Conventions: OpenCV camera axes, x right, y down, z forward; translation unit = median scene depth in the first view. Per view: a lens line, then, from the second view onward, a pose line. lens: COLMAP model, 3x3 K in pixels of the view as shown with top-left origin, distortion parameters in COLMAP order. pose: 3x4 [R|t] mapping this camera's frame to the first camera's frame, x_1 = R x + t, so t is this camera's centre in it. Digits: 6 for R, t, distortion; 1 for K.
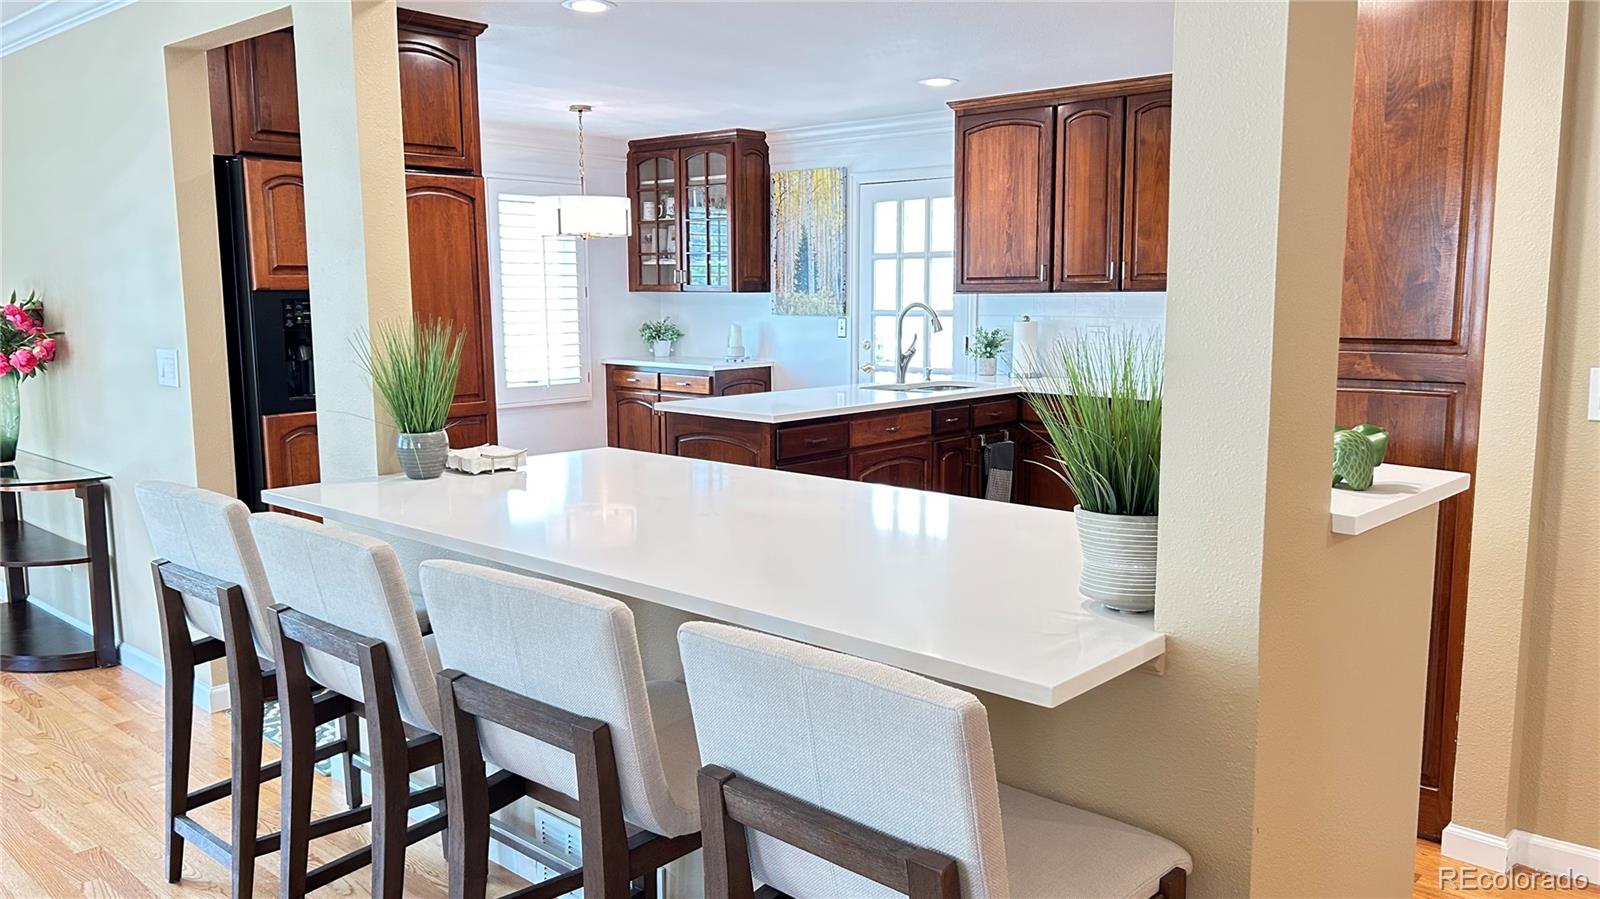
lens RADIAL K [[1206.5, 0, 800.7], [0, 1206.5, 481.1], [0, 0, 1]] dist [0.073742, -0.080008]
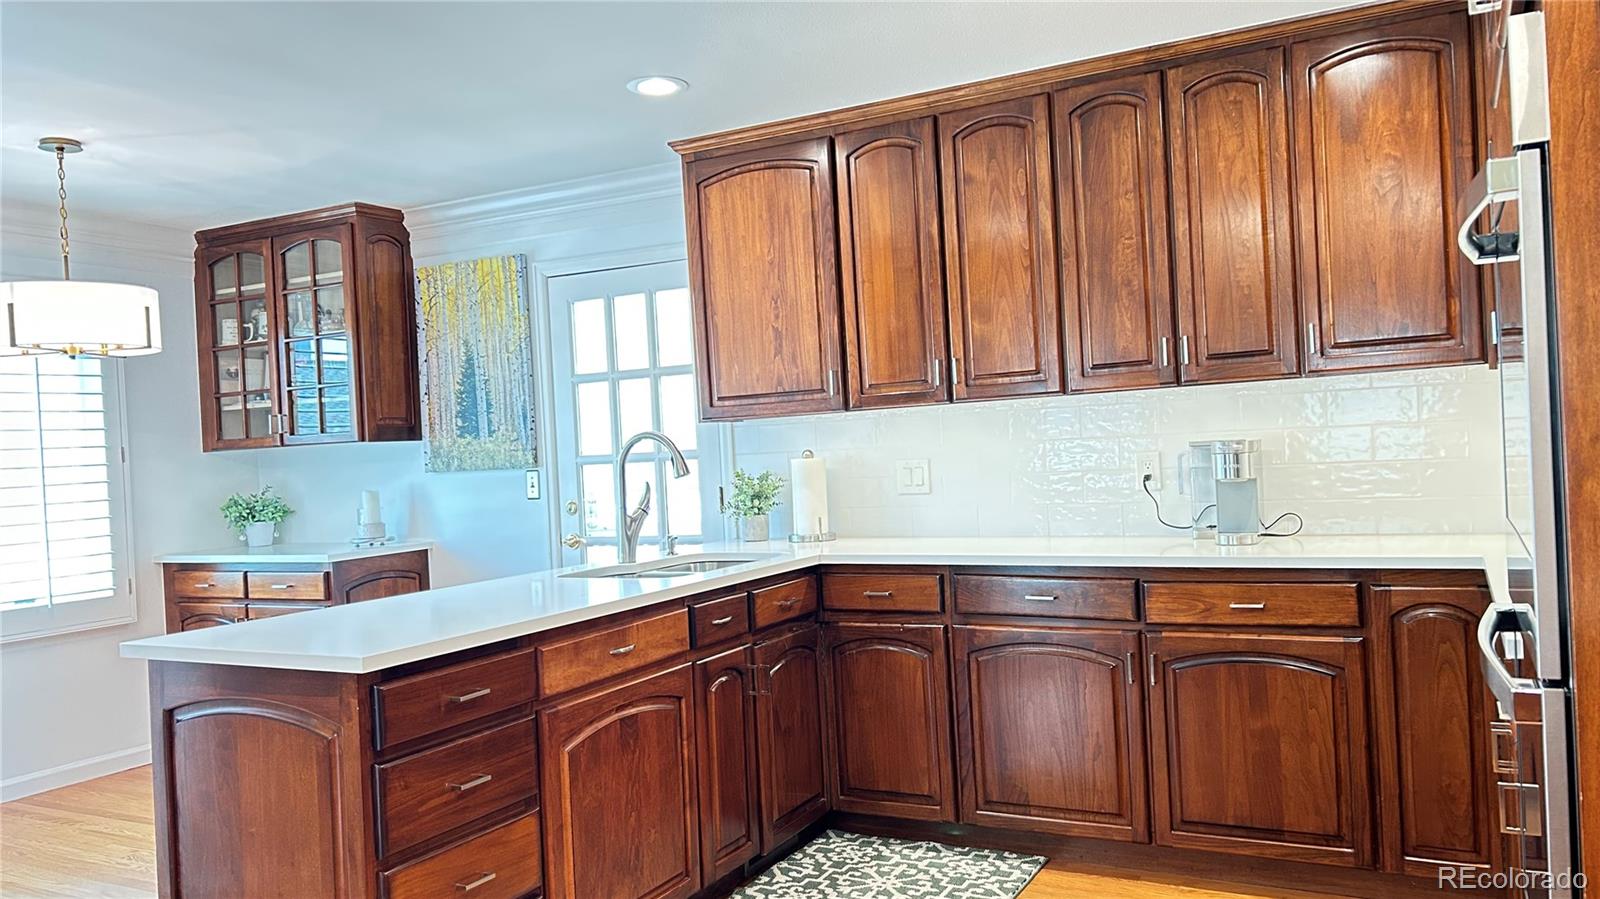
lens RADIAL K [[1206.5, 0, 795.6], [0, 1206.5, 460.6], [0, 0, 1]] dist [0.073742, -0.080008]
pose [[0.971988, -0.048606, 0.229950, 0.022160], [0.084234, 0.985430, -0.147757, -0.028522], [-0.219418, 0.162988, 0.961920, 0.318318]]
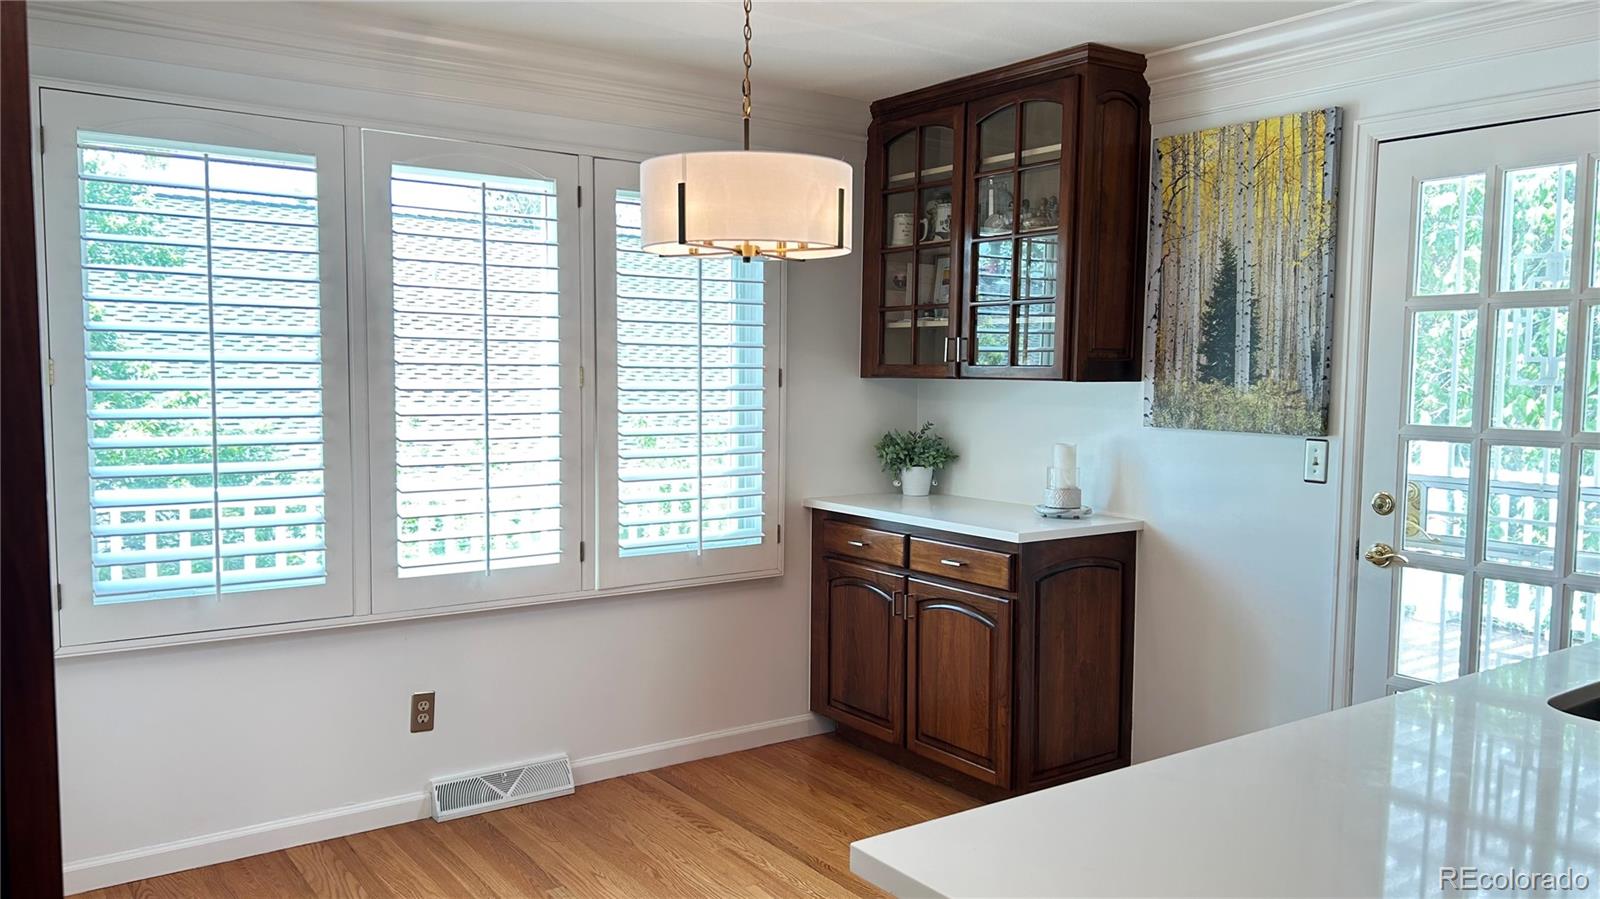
lens RADIAL K [[1206.5, 0, 798.0], [0, 1206.5, 466.5], [0, 0, 1]] dist [0.073742, -0.080008]
pose [[0.975294, 0.029376, -0.218947, -0.054378], [-0.047097, 0.995983, -0.076161, -0.081698], [0.215830, 0.084591, 0.972760, 0.519437]]
